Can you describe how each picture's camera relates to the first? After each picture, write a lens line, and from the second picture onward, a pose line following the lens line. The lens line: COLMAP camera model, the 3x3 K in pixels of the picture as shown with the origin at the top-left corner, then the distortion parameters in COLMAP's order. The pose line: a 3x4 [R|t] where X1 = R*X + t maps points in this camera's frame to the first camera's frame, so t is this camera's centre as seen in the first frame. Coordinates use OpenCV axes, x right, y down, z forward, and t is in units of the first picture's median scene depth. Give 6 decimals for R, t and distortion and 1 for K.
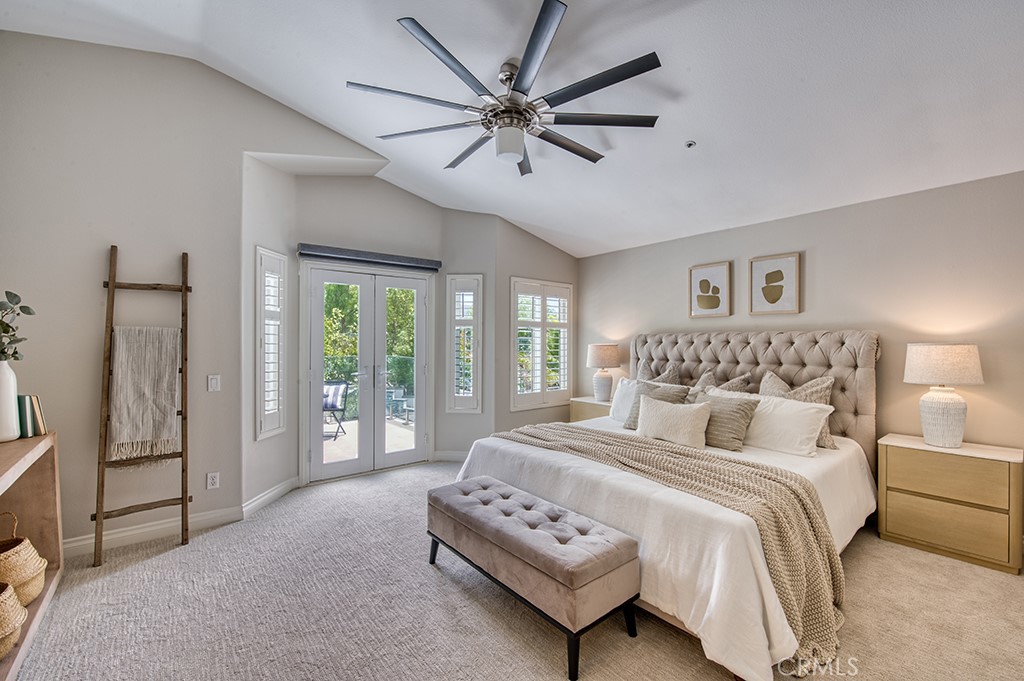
lens RADIAL K [[427.5, 0, 512.0], [0, 427.5, 340.5], [0, 0, 1]] dist [-0.020412, -0.000141]
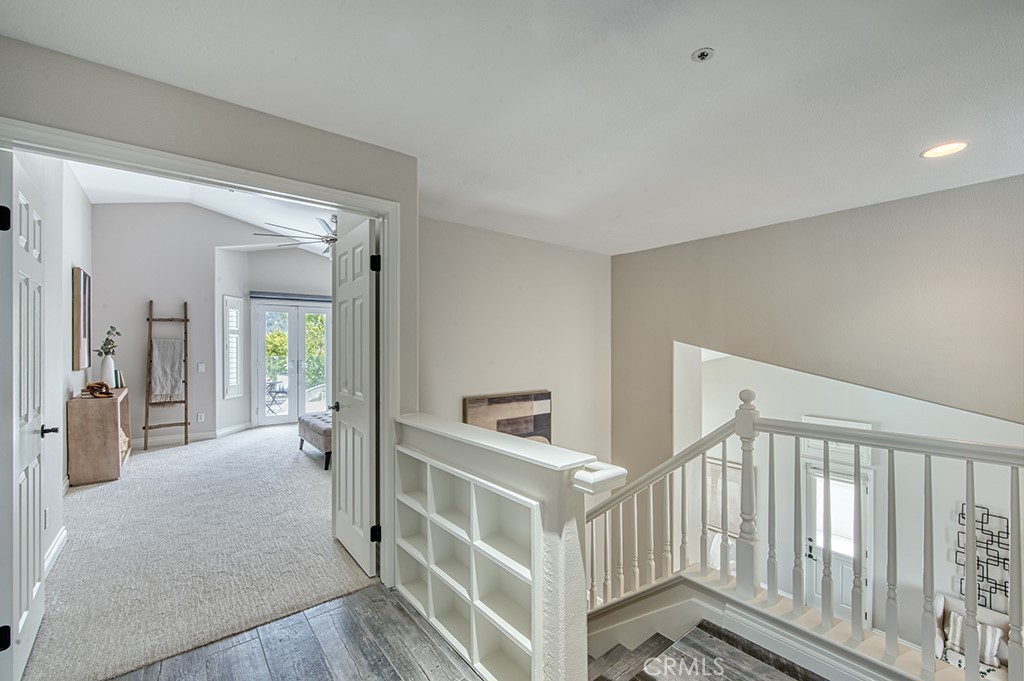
lens RADIAL K [[427.5, 0, 512.0], [0, 427.5, 340.5], [0, 0, 1]] dist [-0.020412, -0.000141]
pose [[0.999935, -0.008722, -0.007368, 0.832170], [0.008690, 0.999953, -0.004259, -0.004105], [0.007405, 0.004194, 0.999964, -1.050474]]
